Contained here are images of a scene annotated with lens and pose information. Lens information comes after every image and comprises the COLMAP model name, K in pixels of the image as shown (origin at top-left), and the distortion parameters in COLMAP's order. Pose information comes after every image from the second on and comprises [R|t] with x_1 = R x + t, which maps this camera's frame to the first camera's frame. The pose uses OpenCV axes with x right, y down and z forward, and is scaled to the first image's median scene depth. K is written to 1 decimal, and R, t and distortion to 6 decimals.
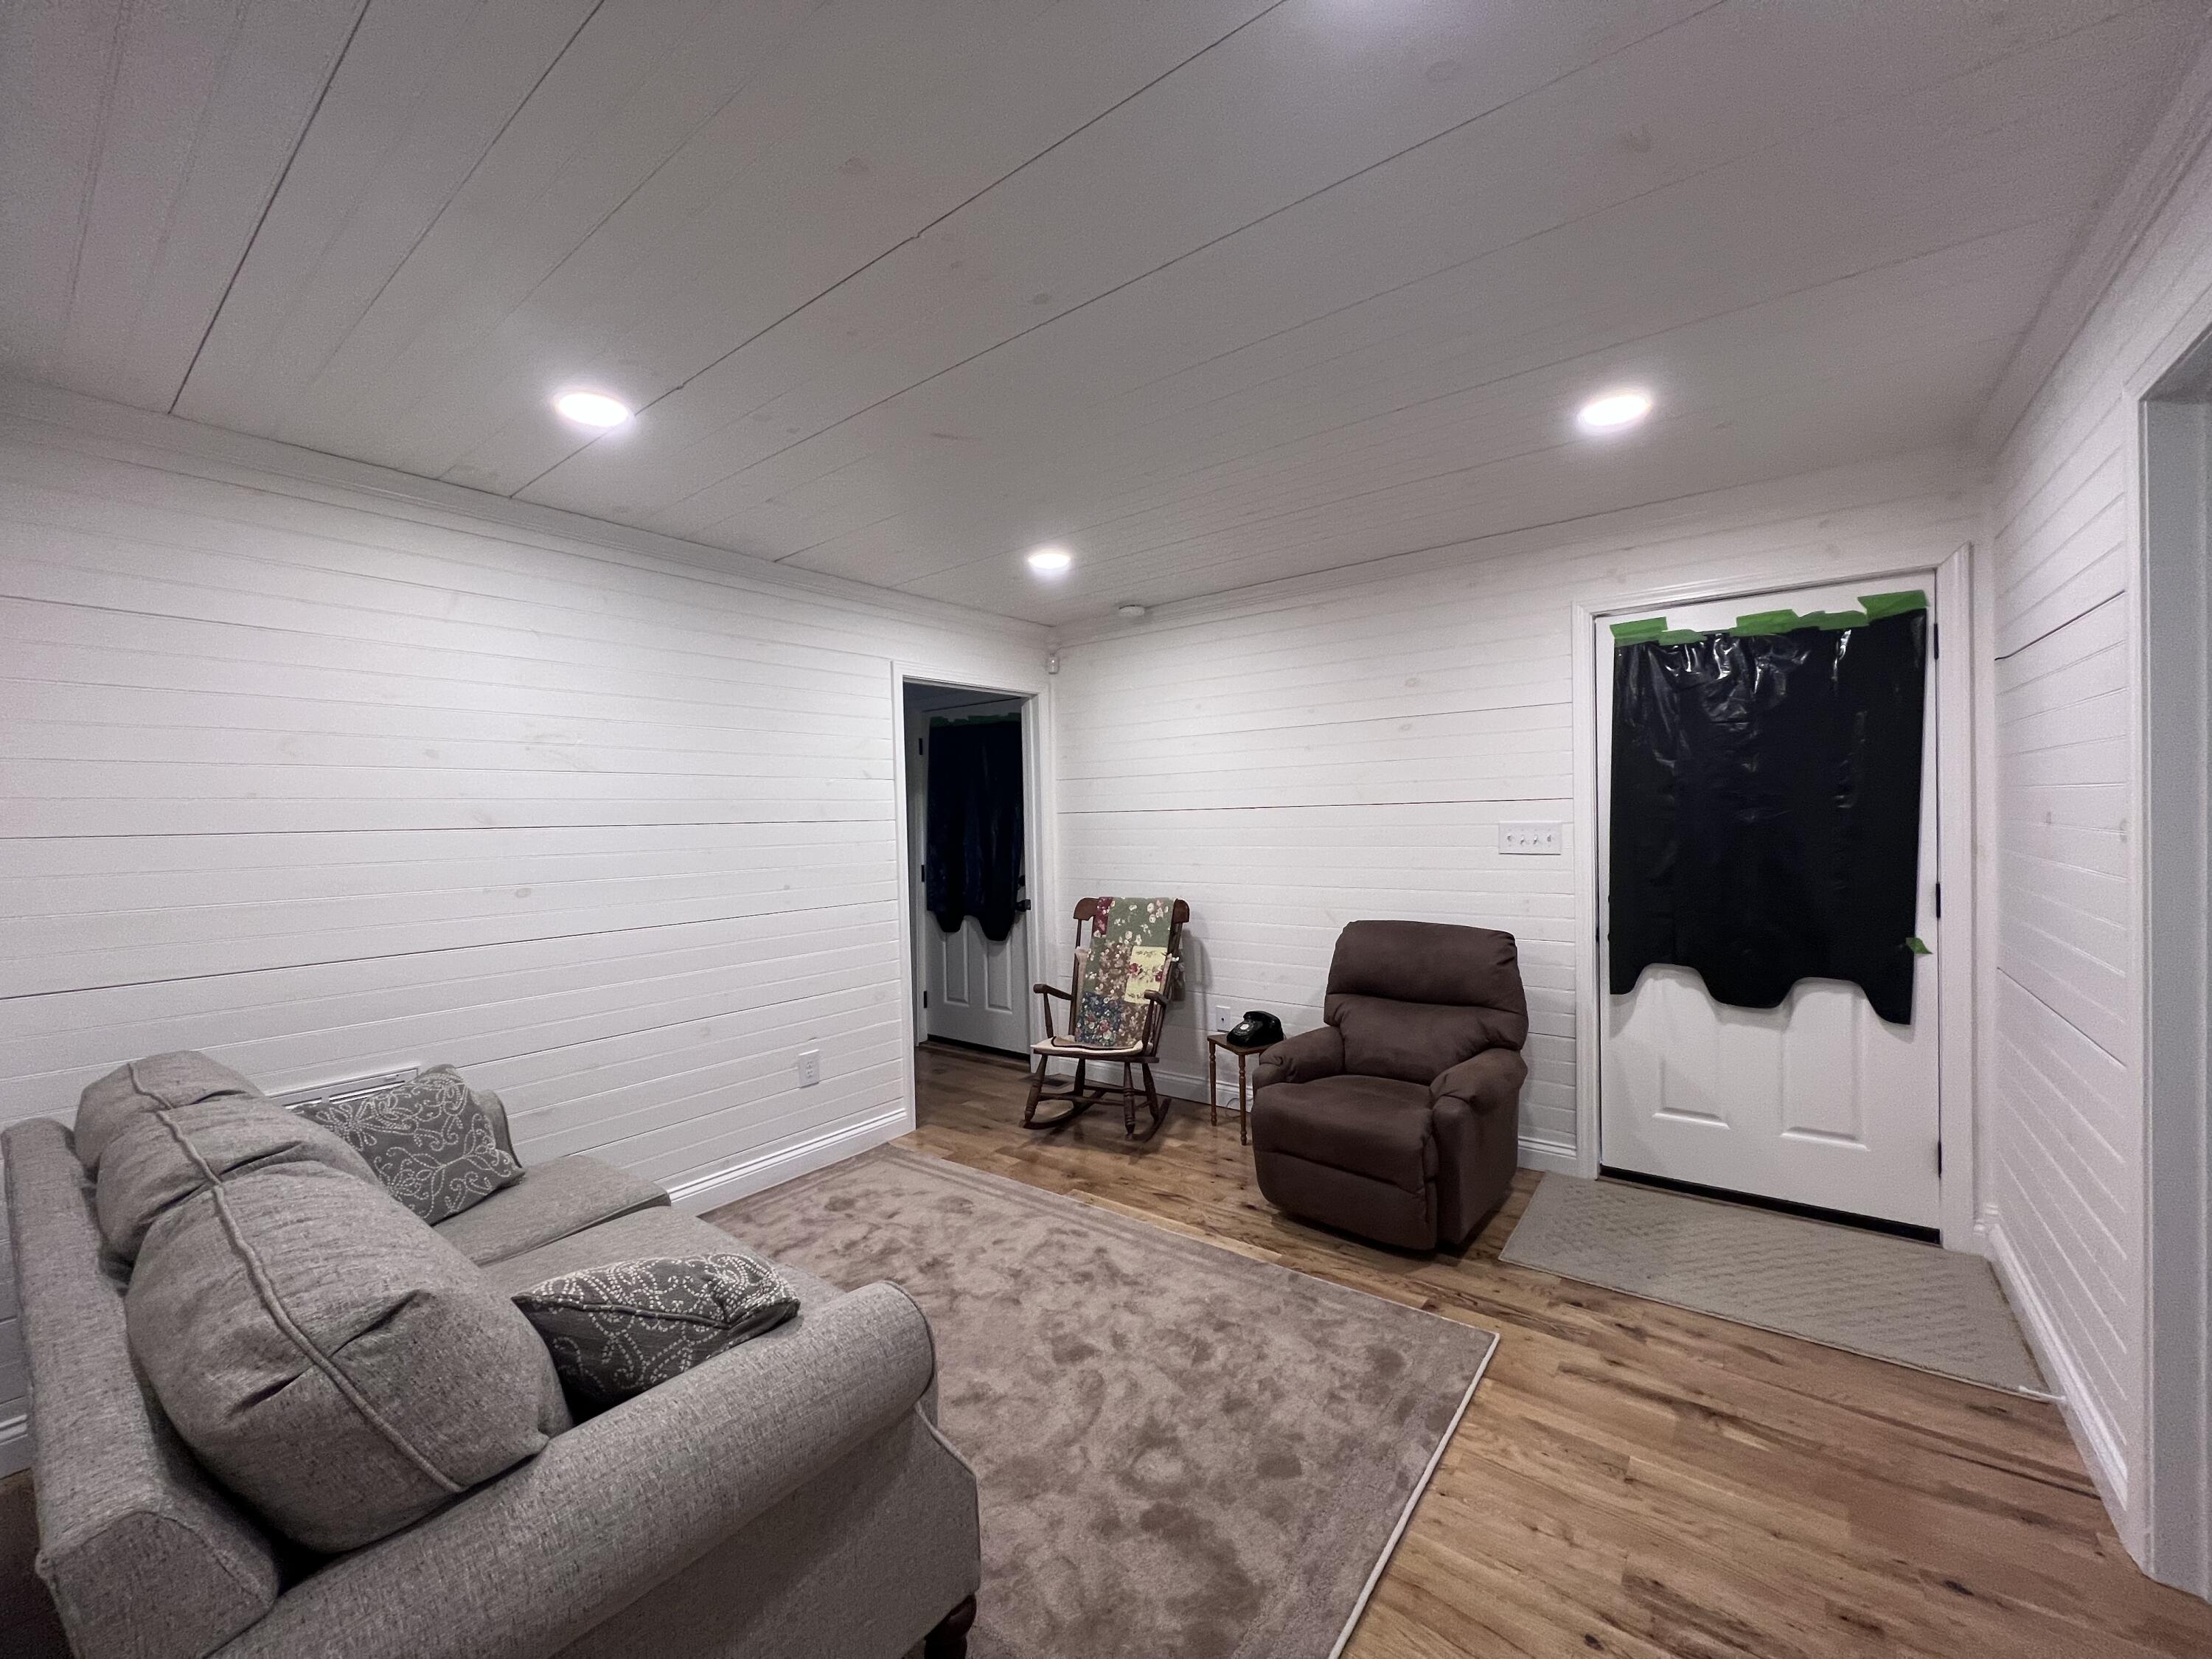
lens RADIAL K [[878.8, 0, 1109.1], [0, 878.8, 836.0], [0, 0, 1]] dist [-0.001220, 0.000468]
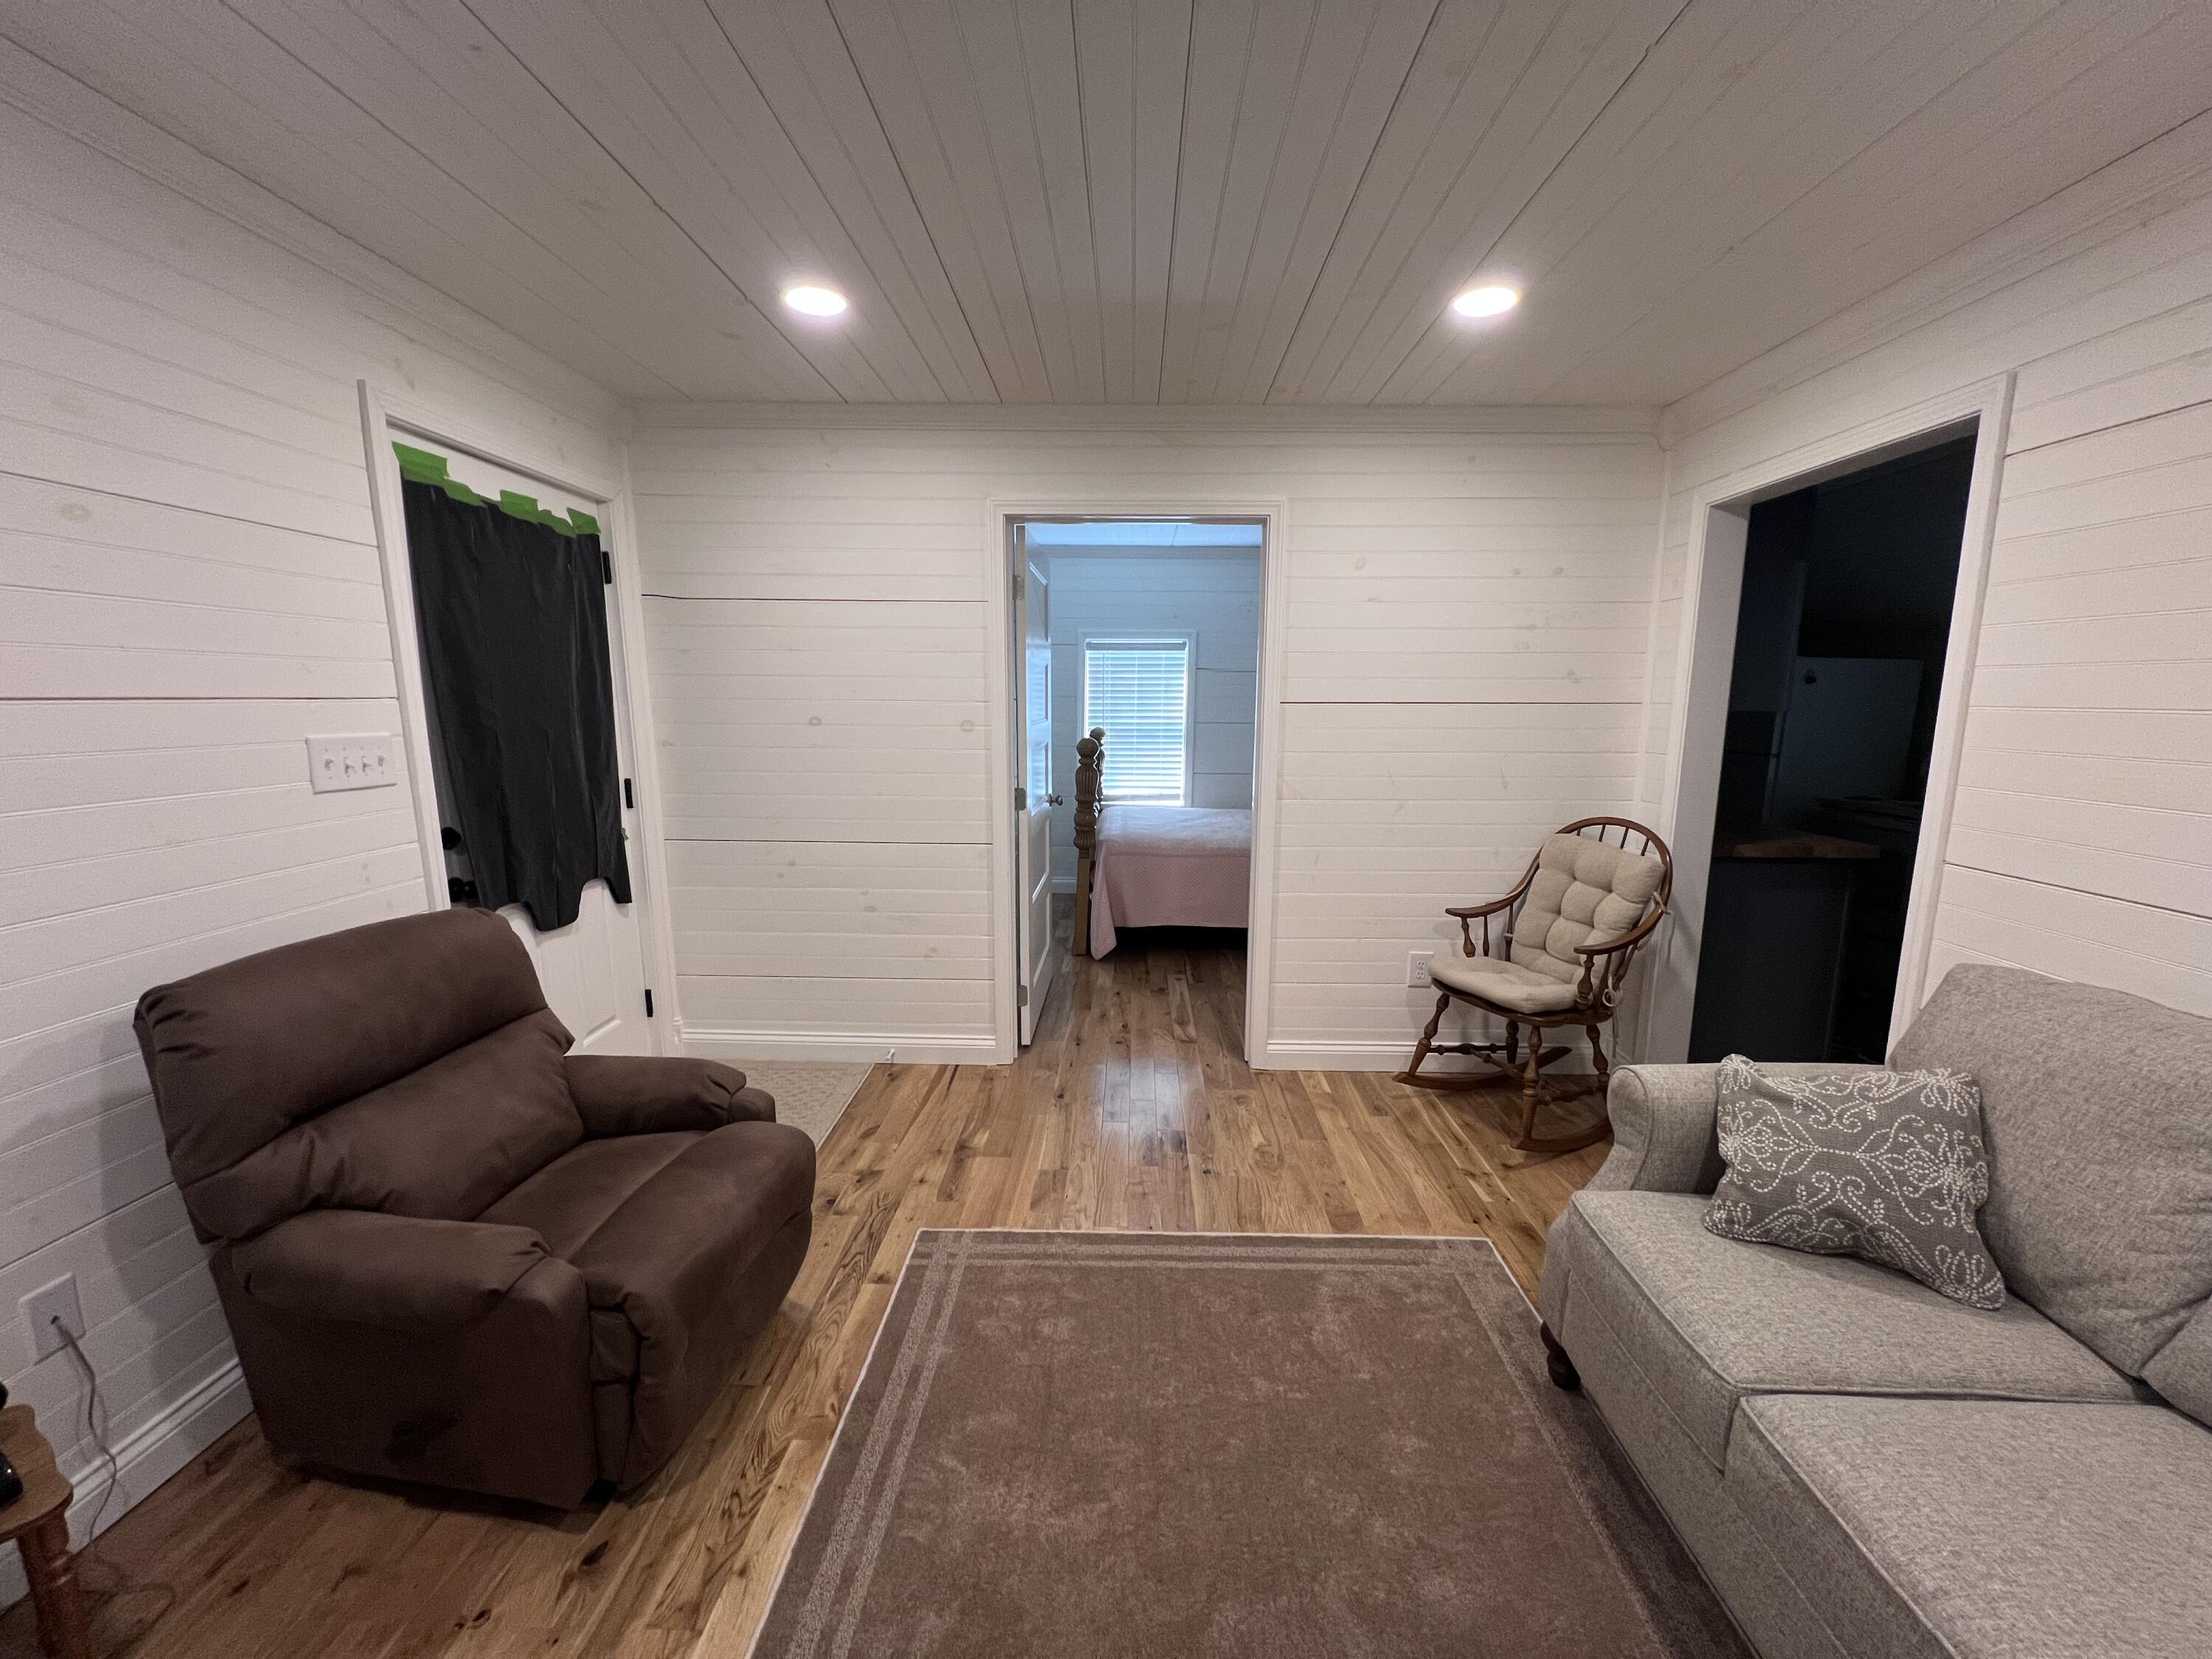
lens RADIAL K [[878.8, 0, 1109.1], [0, 878.8, 836.0], [0, 0, 1]] dist [-0.001220, 0.000468]
pose [[-0.584347, -0.102952, 0.804947, -0.325739], [0.030118, 0.988485, 0.148290, -0.022024], [-0.810944, 0.110896, -0.574518, 0.958451]]
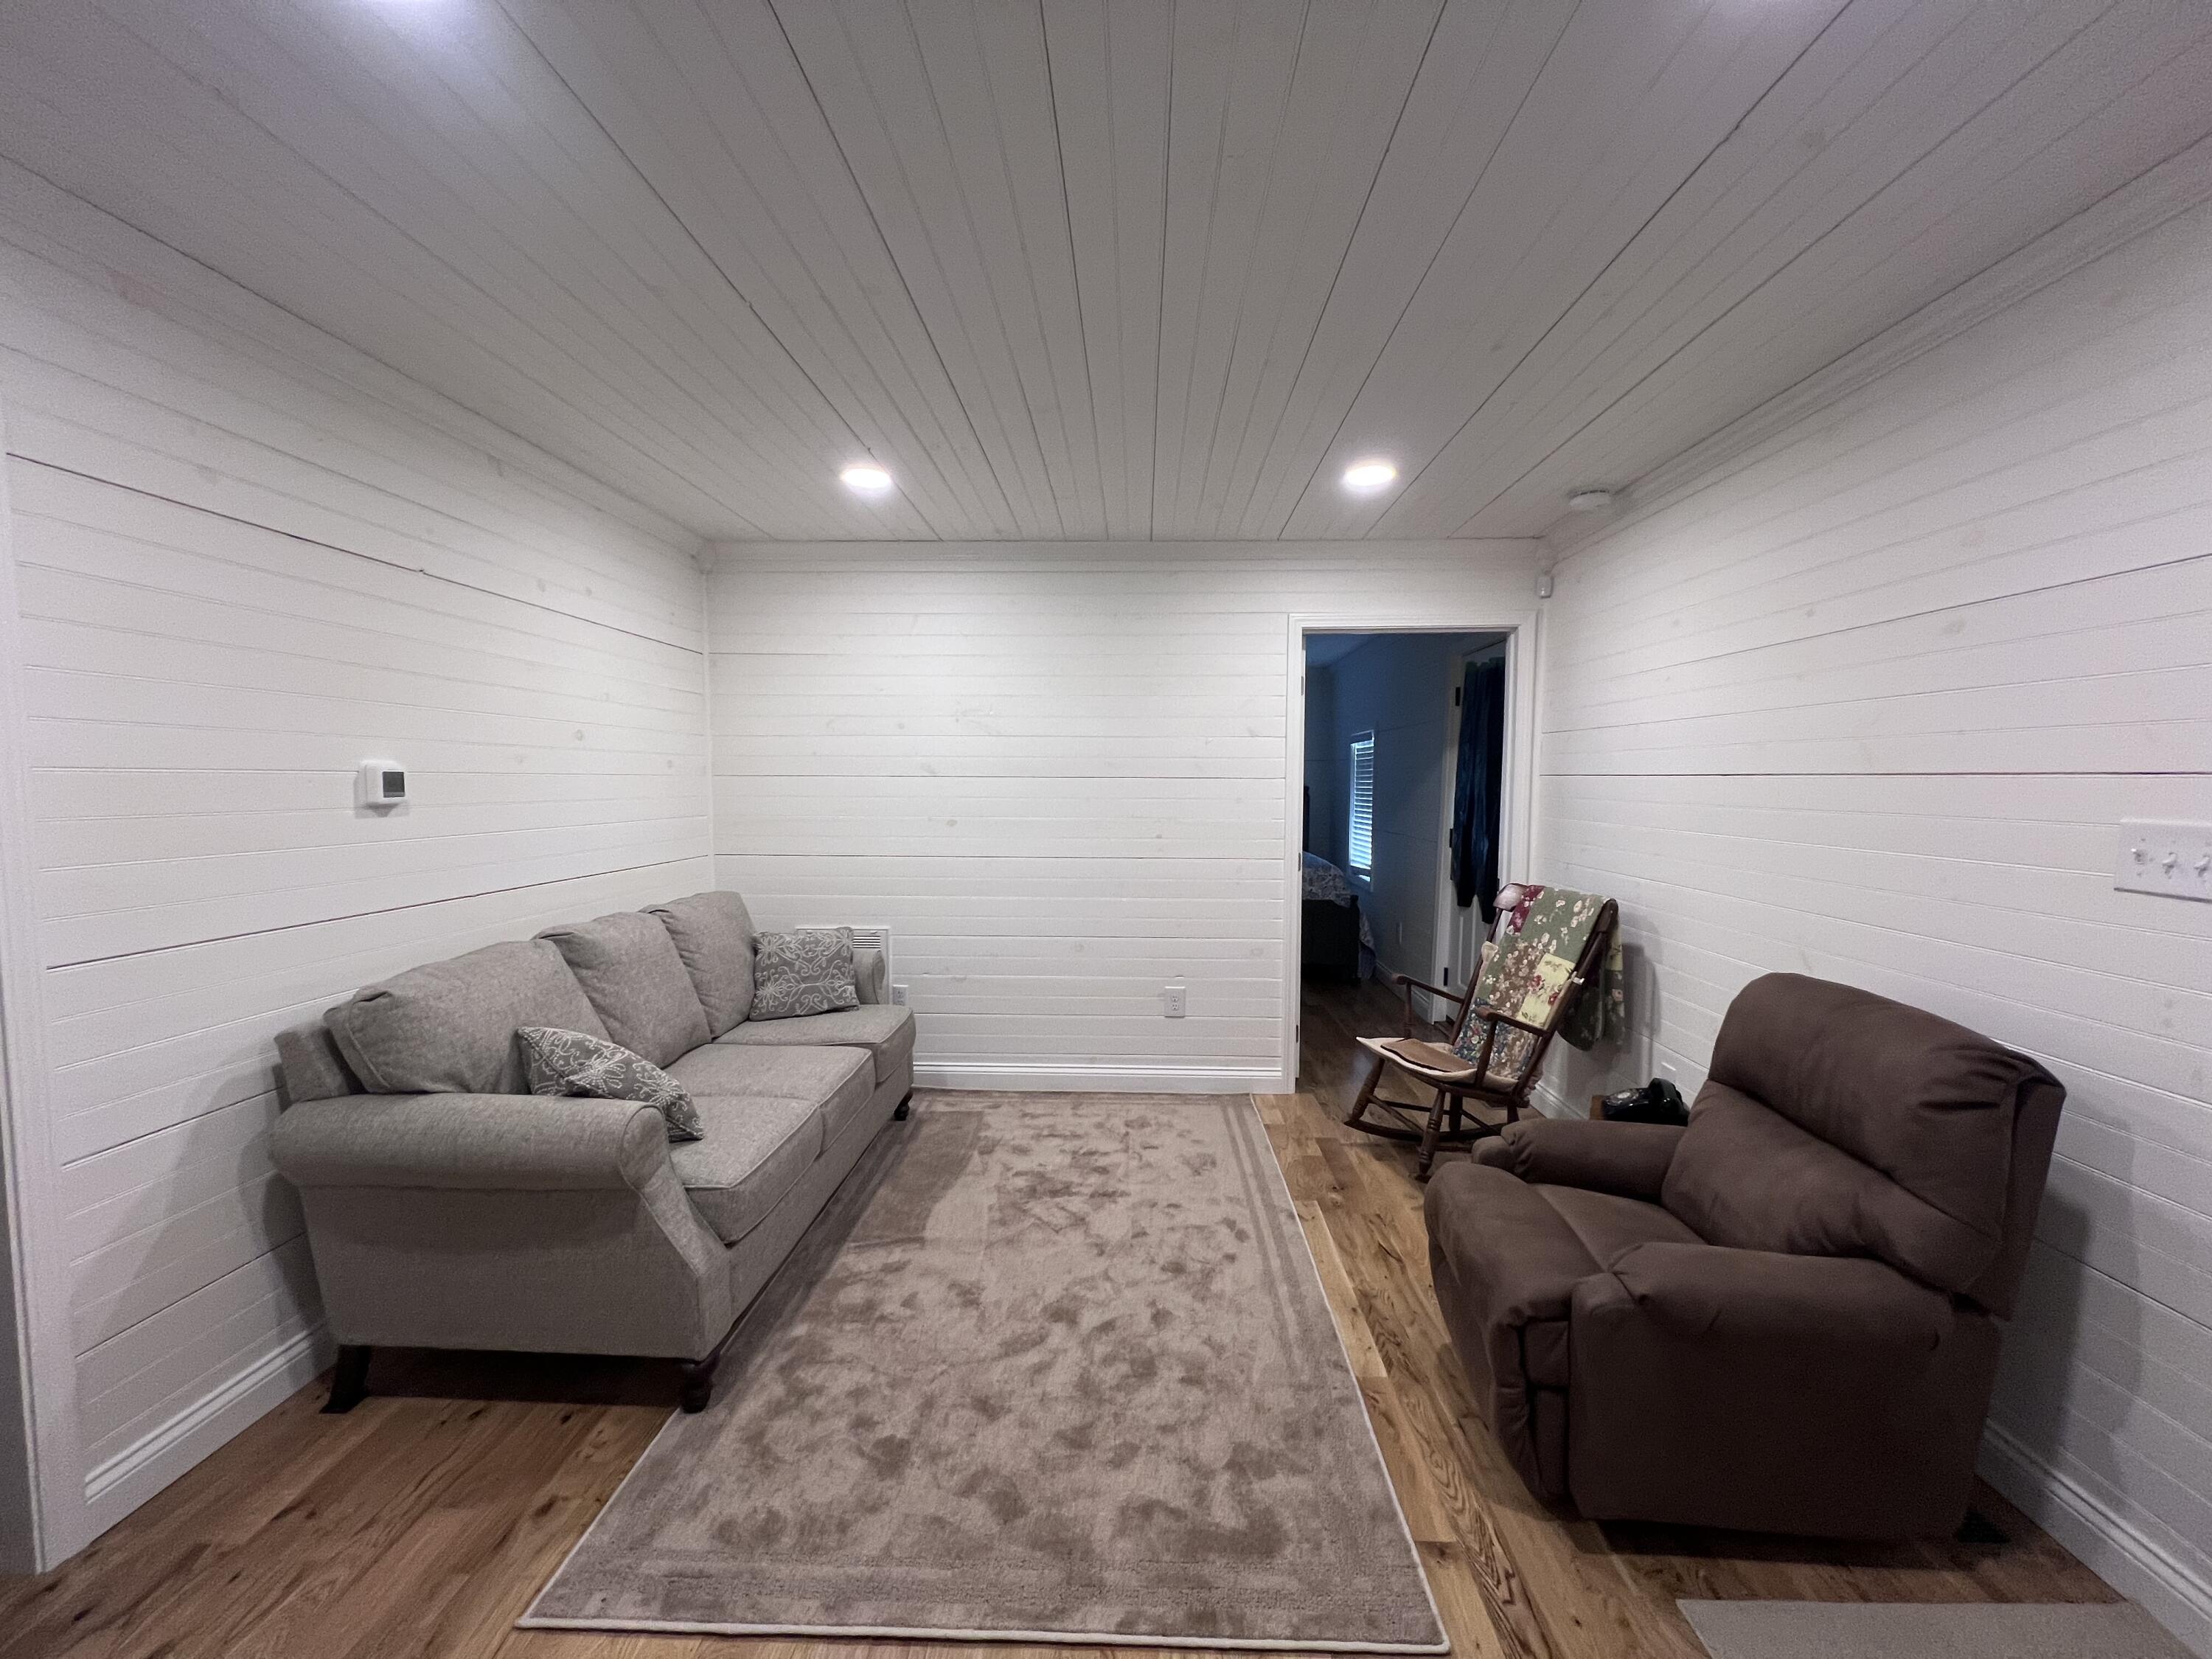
lens RADIAL K [[879.7, 0, 1111.4], [0, 879.7, 836.8], [0, 0, 1]] dist [0.000777, 0.000467]
pose [[0.581686, 0.081975, -0.809272, 0.534268], [-0.035733, 0.996524, 0.075259, -0.024181], [0.812628, -0.014860, 0.582593, 0.323361]]
